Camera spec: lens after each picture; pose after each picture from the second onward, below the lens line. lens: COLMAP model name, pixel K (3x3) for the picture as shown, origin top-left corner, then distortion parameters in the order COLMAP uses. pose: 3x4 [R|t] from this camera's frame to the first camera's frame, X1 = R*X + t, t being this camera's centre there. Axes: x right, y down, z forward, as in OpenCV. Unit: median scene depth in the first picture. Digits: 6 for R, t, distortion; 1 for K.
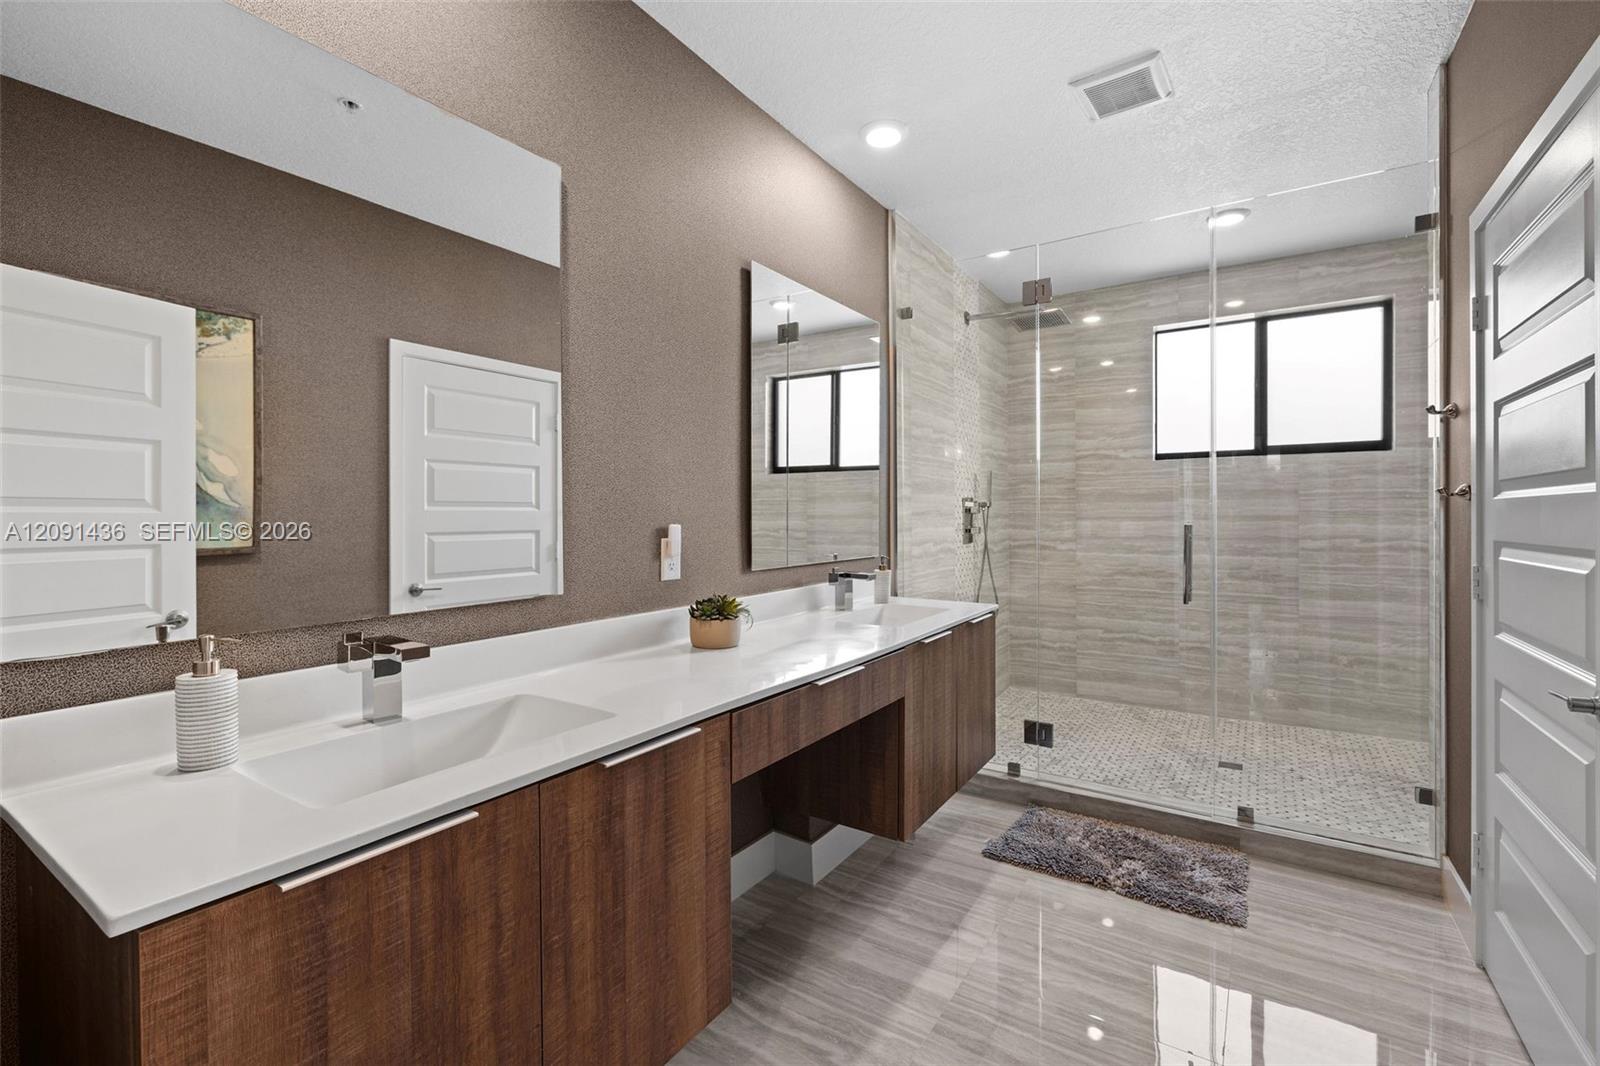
lens RADIAL K [[675.6, 0, 795.6], [0, 675.6, 520.9], [0, 0, 1]] dist [-0.001167, -0.000079]
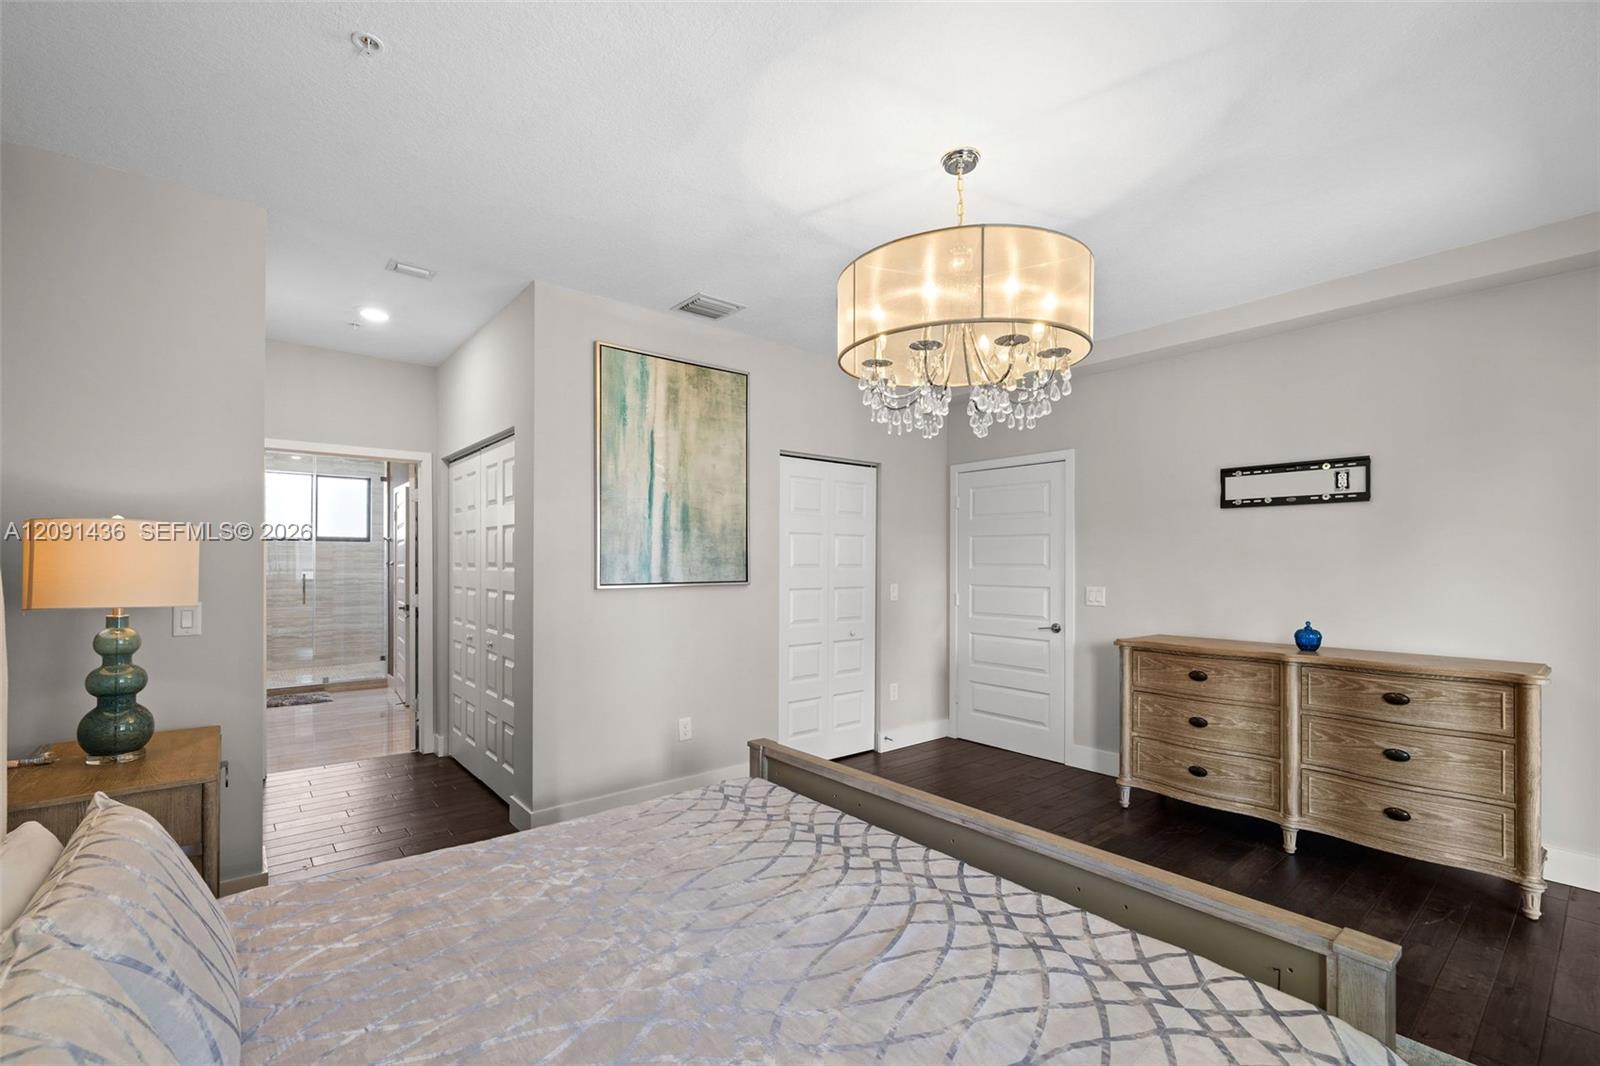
lens RADIAL K [[692.7, 0, 803.0], [0, 692.7, 568.3], [0, 0, 1]] dist [0.000446, 0.000048]
pose [[0.268648, 0.005217, 0.963224, -1.435610], [-0.001495, 0.999986, -0.004999, -0.002355], [-0.963237, -0.000097, 0.268652, -1.525287]]
